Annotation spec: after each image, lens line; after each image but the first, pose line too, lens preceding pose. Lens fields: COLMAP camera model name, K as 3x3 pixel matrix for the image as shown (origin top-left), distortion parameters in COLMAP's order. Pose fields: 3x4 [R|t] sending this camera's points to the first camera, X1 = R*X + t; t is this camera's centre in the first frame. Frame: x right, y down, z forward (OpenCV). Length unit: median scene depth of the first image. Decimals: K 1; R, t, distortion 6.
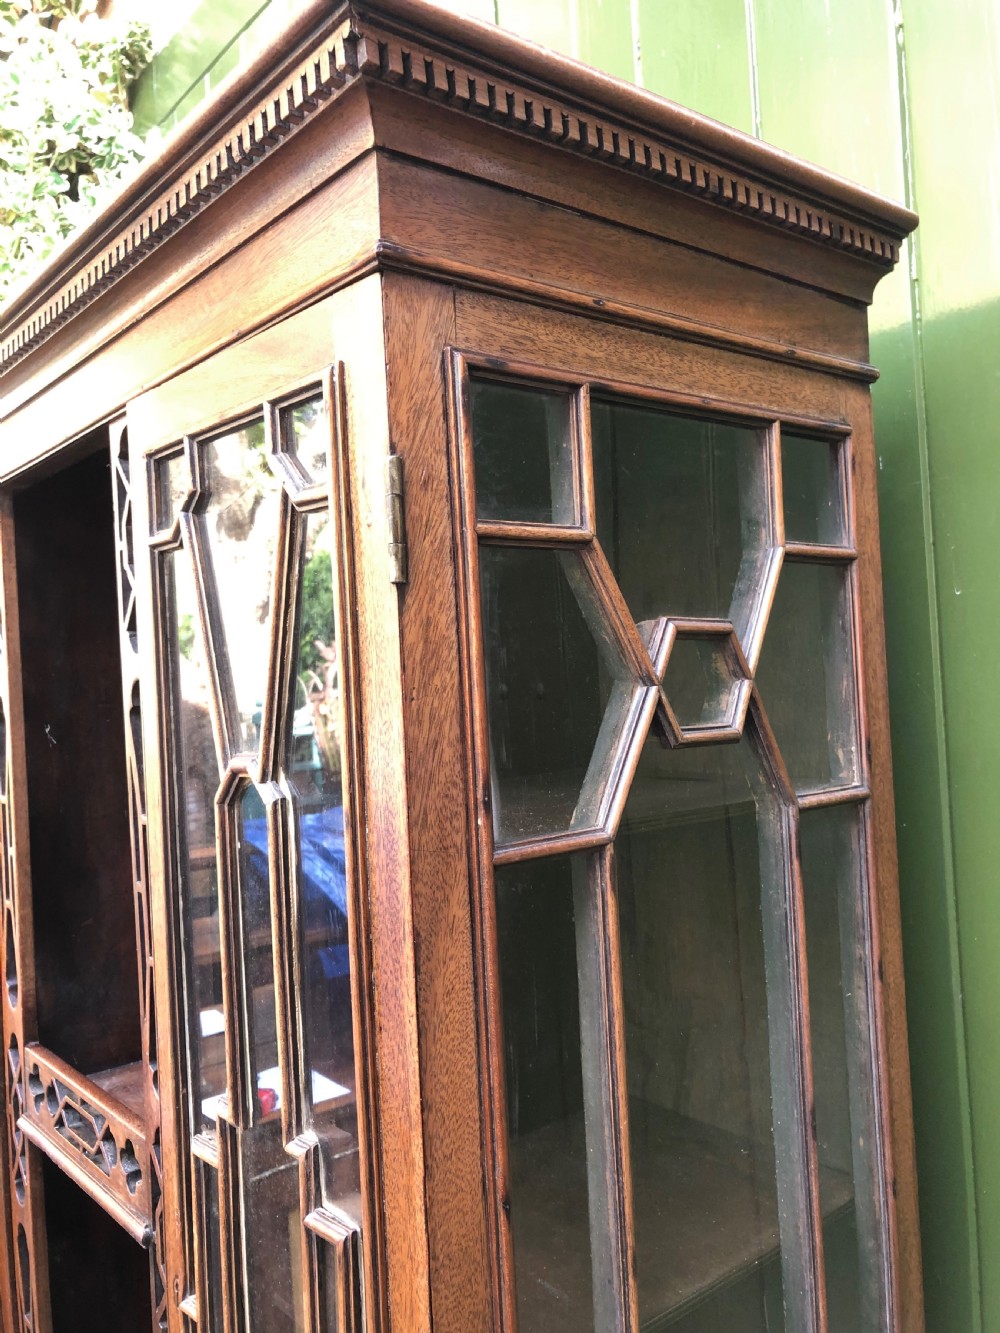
lens RADIAL K [[1088.2, 0, 505.4], [0, 1088.2, 662.0], [0, 0, 1]] dist [0.027331, -0.014574]
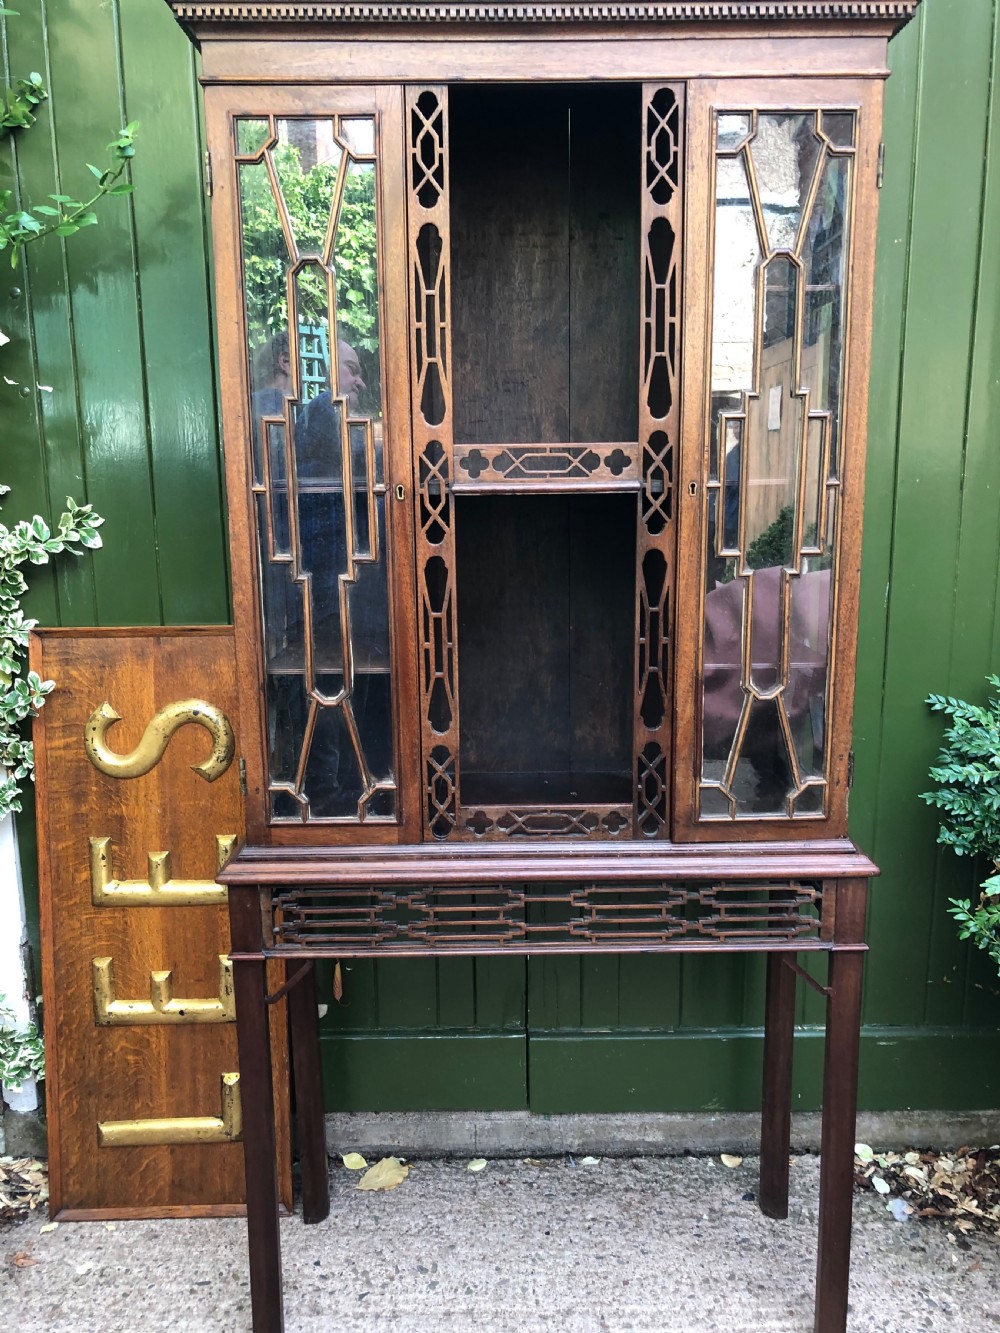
lens RADIAL K [[1088.2, 0, 501.4], [0, 1088.2, 664.0], [0, 0, 1]] dist [0.027331, -0.014574]
pose [[0.634015, -0.098423, 0.767032, -2.508664], [-0.028546, 0.988213, 0.150400, 0.627959], [-0.772794, -0.117251, 0.623732, -0.218024]]
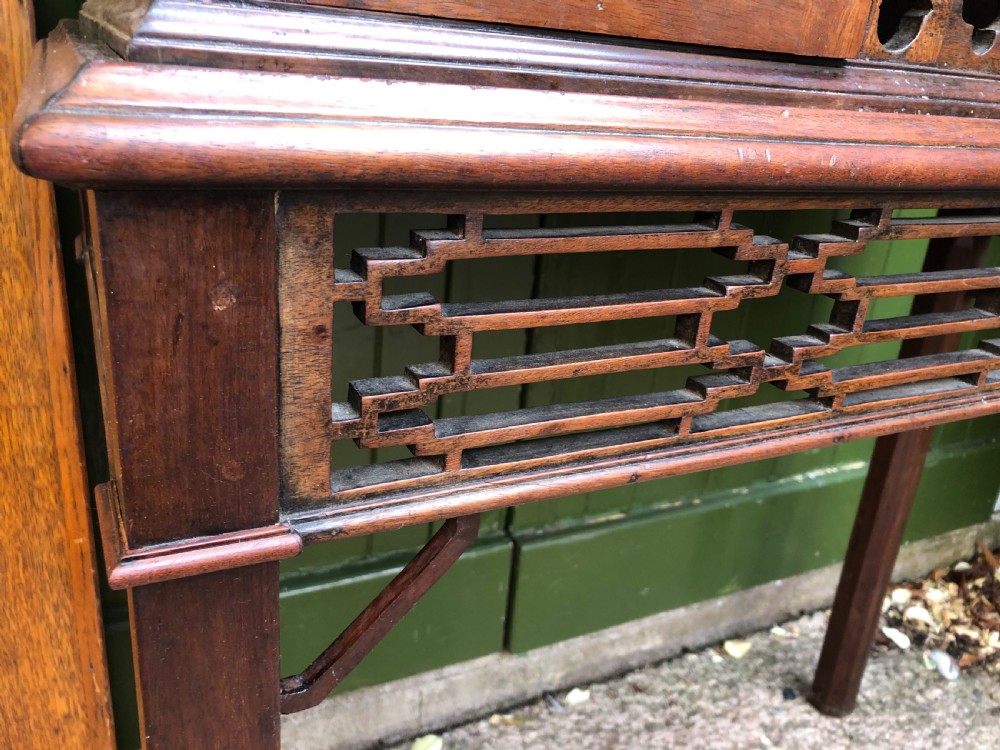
lens RADIAL K [[816.4, 0, 499.1], [0, 816.4, 358.3], [0, 0, 1]] dist [0.027331, -0.014574]
pose [[0.216491, -0.282214, 0.934605, -1.276139], [-0.105006, 0.945024, 0.309683, 1.500808], [-0.970621, -0.165183, 0.174956, 1.616731]]
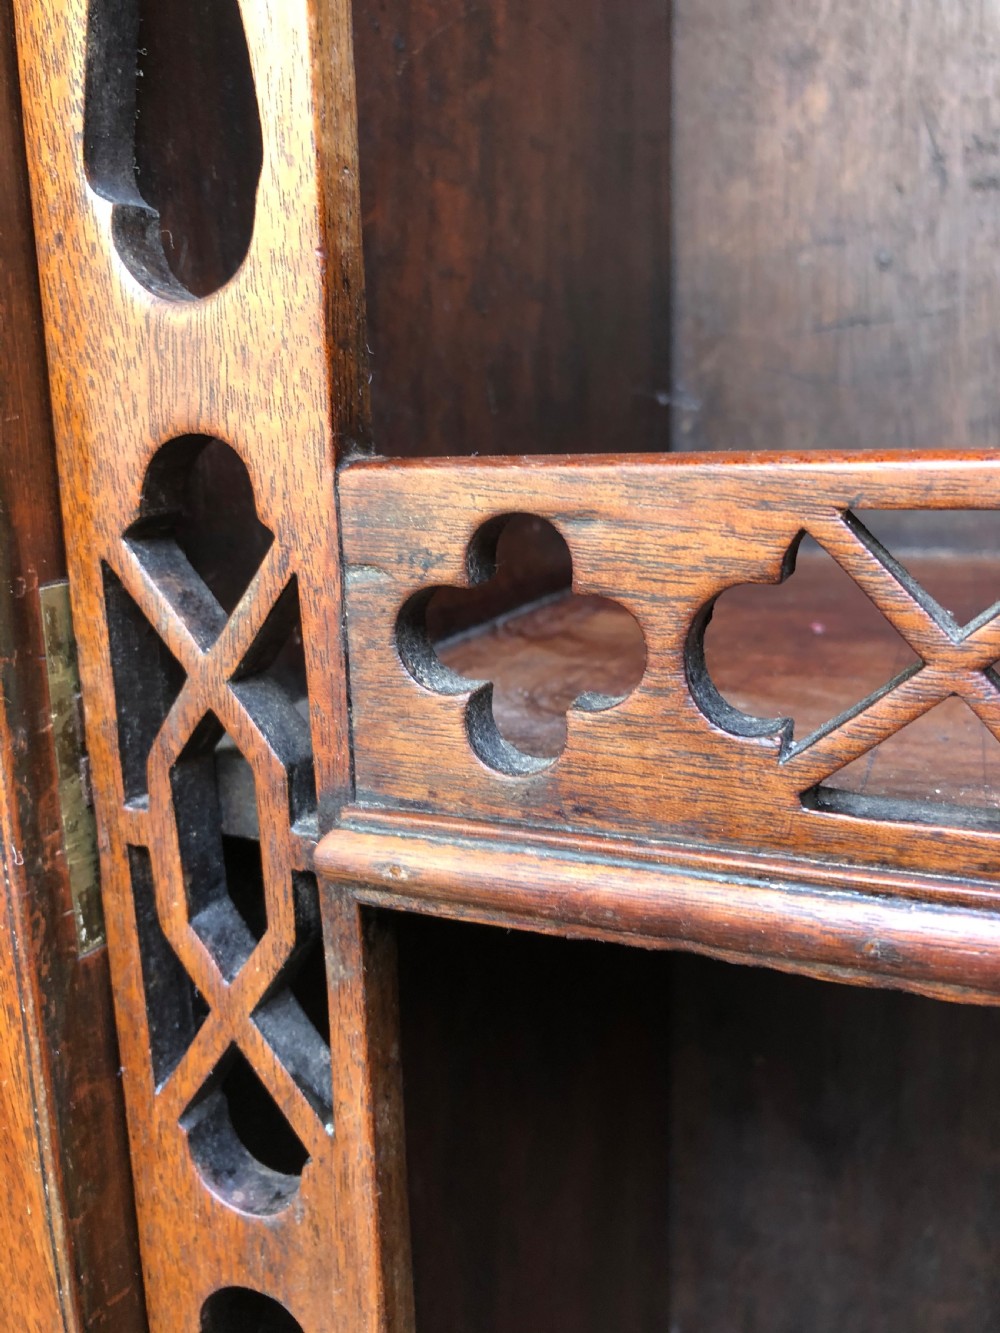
lens RADIAL K [[1124.4, 0, 491.3], [0, 1124.4, 659.9], [0, 0, 1]] dist [0.002343, -0.017381]
pose [[0.898513, -0.062728, 0.434441, -0.730241], [-0.022178, 0.981984, 0.187656, 0.504950], [-0.438386, -0.178246, 0.880935, 1.187789]]
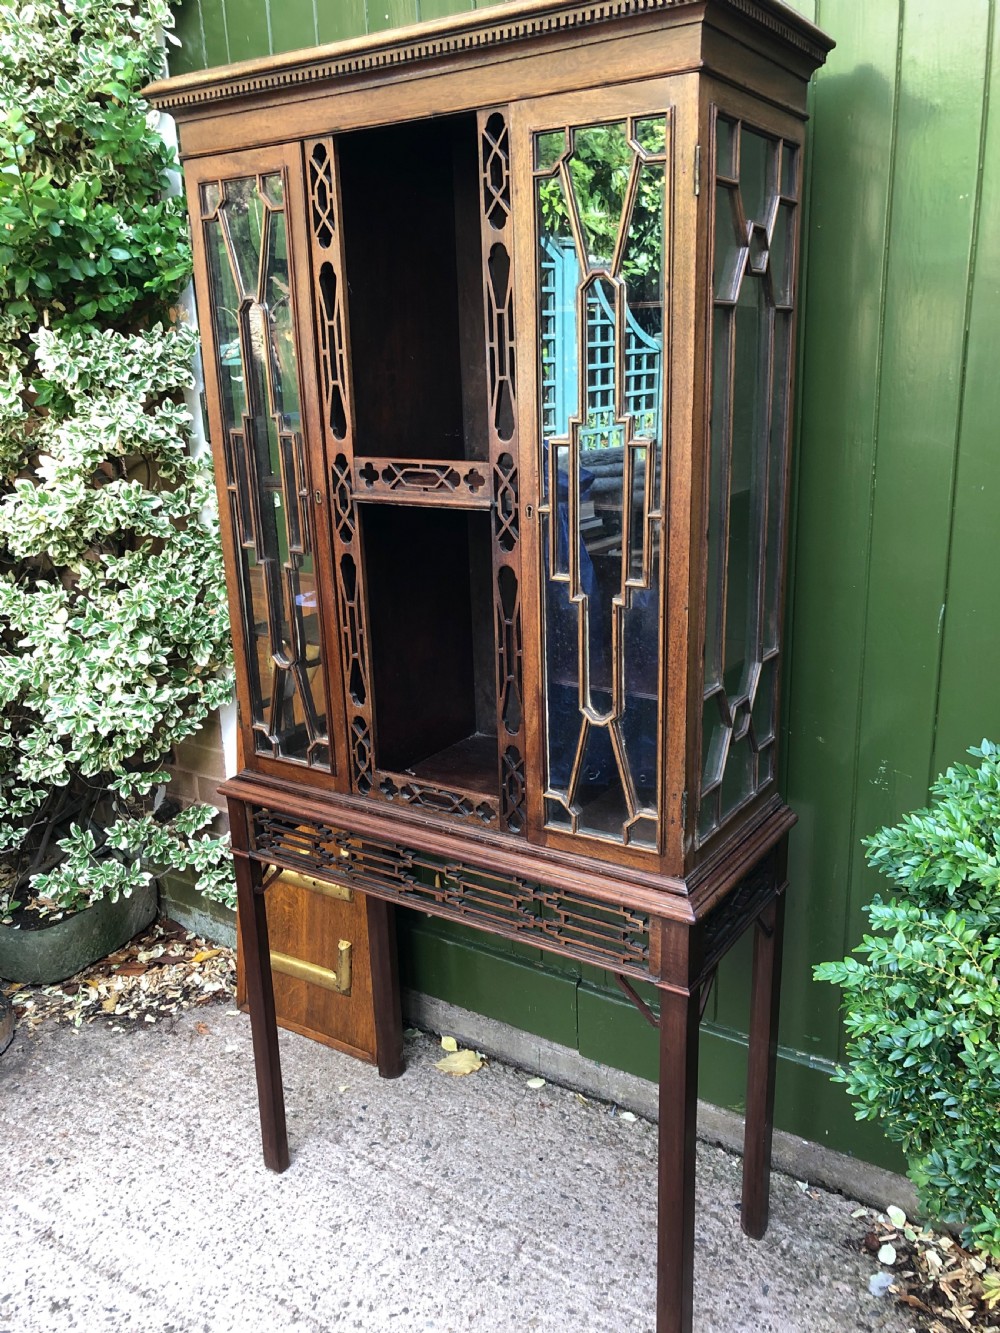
lens RADIAL K [[1088.2, 0, 508.7], [0, 1088.2, 663.9], [0, 0, 1]] dist [0.027331, -0.014574]
pose [[0.955915, -0.056580, 0.288142, -1.093464], [-0.023799, 0.963106, 0.268069, 0.263495], [-0.292679, -0.263109, 0.919300, -1.347713]]
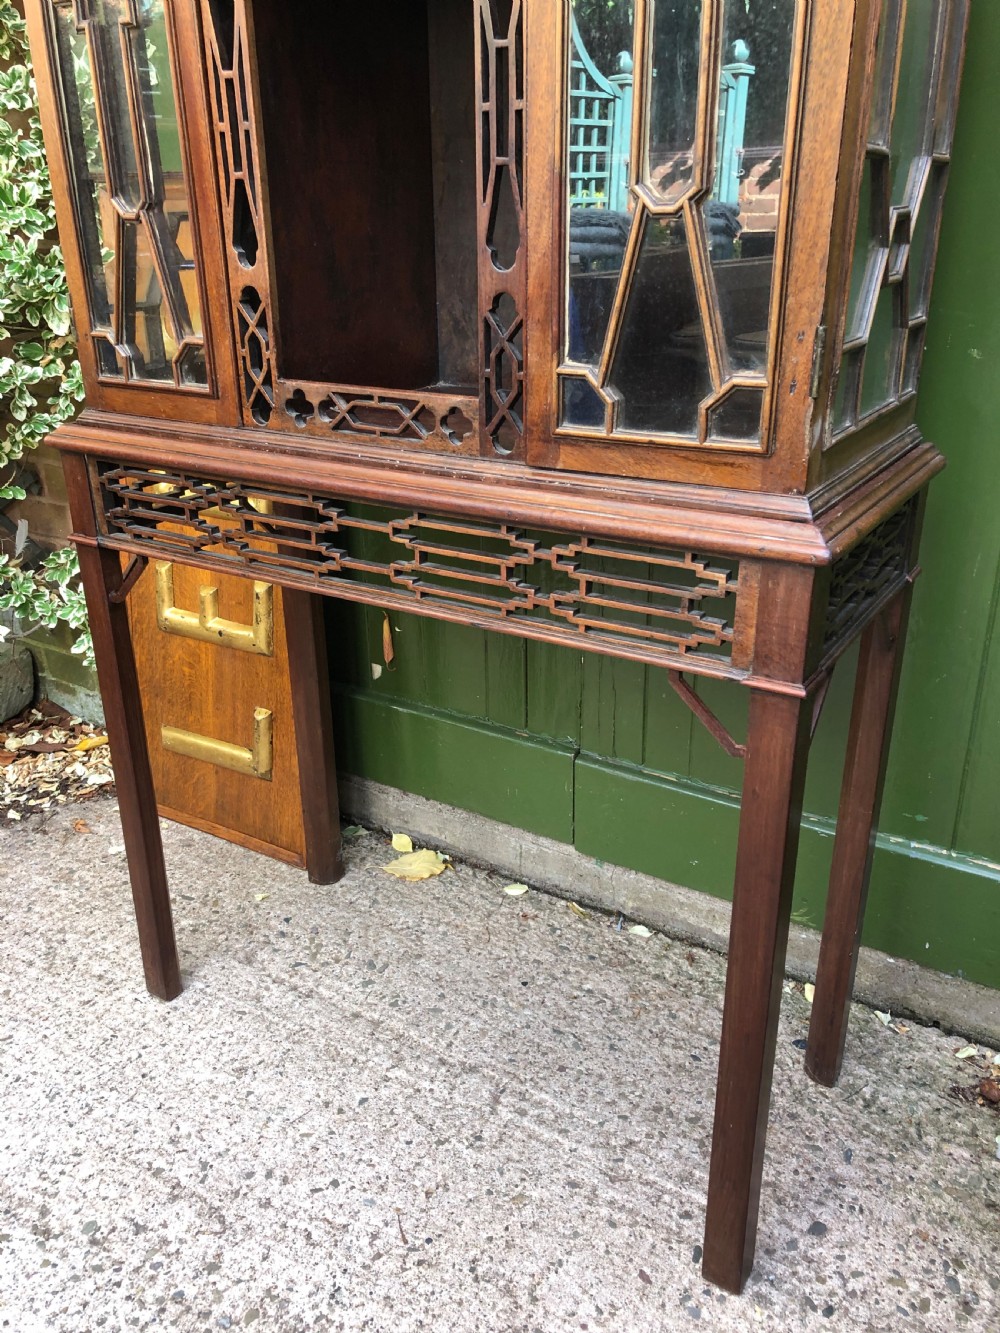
lens RADIAL K [[1088.2, 0, 493.5], [0, 1088.2, 654.0], [0, 0, 1]] dist [0.027331, -0.014574]
pose [[0.950110, -0.080515, 0.301344, -0.847663], [-0.039780, 0.926943, 0.373089, 1.085586], [-0.309368, -0.366463, 0.877495, -0.490037]]
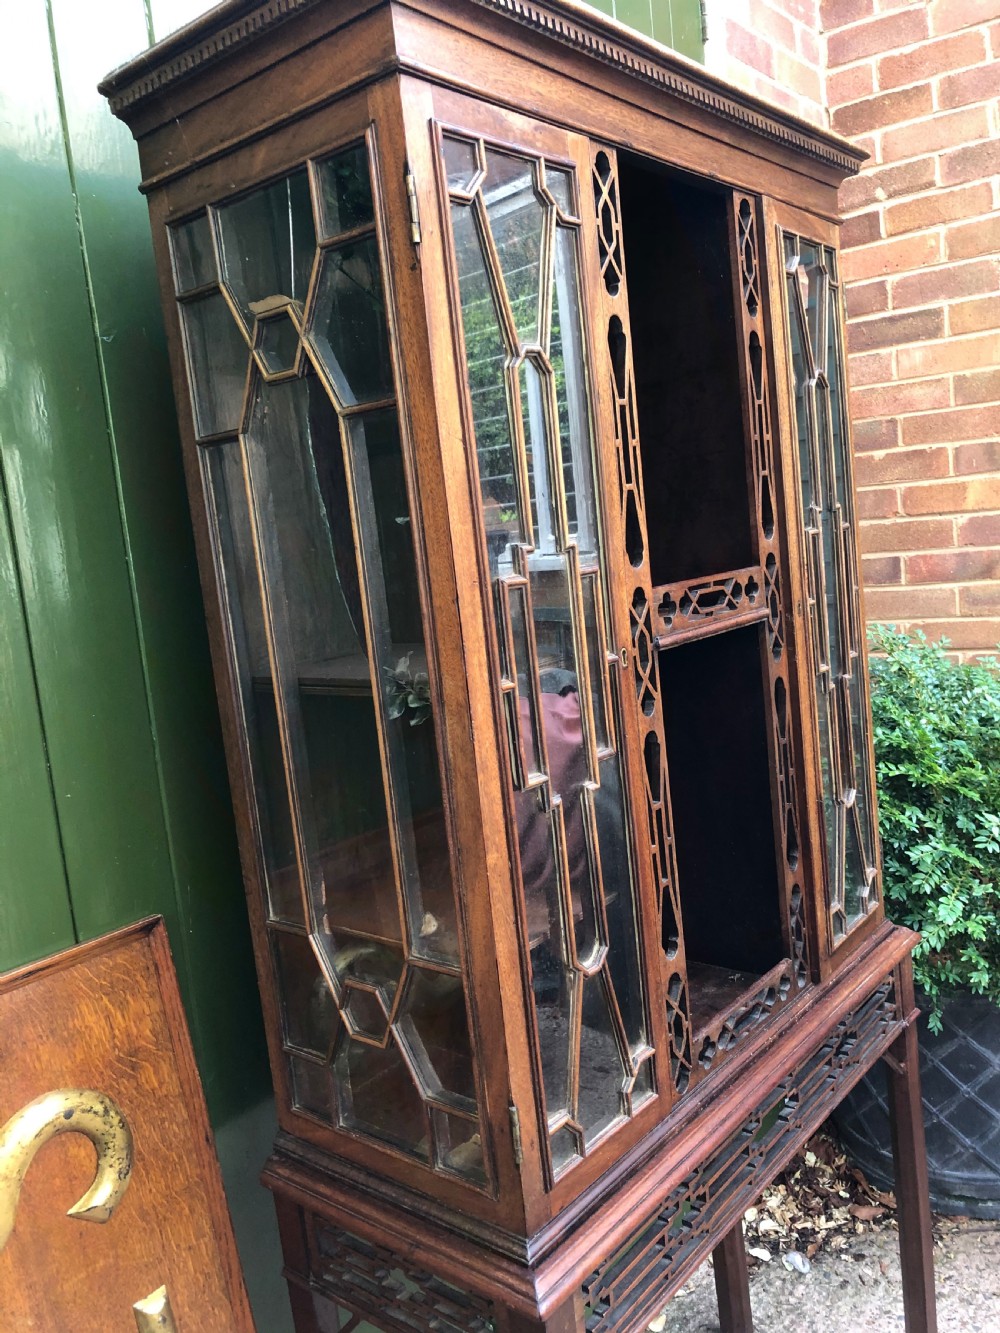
lens RADIAL K [[1088.2, 0, 508.8], [0, 1088.2, 669.4], [0, 0, 1]] dist [0.027331, -0.014574]
pose [[-0.180900, -0.059547, 0.981697, -2.509968], [0.106405, 0.991121, 0.079727, 0.470989], [-0.977729, 0.118880, -0.172958, 2.062559]]
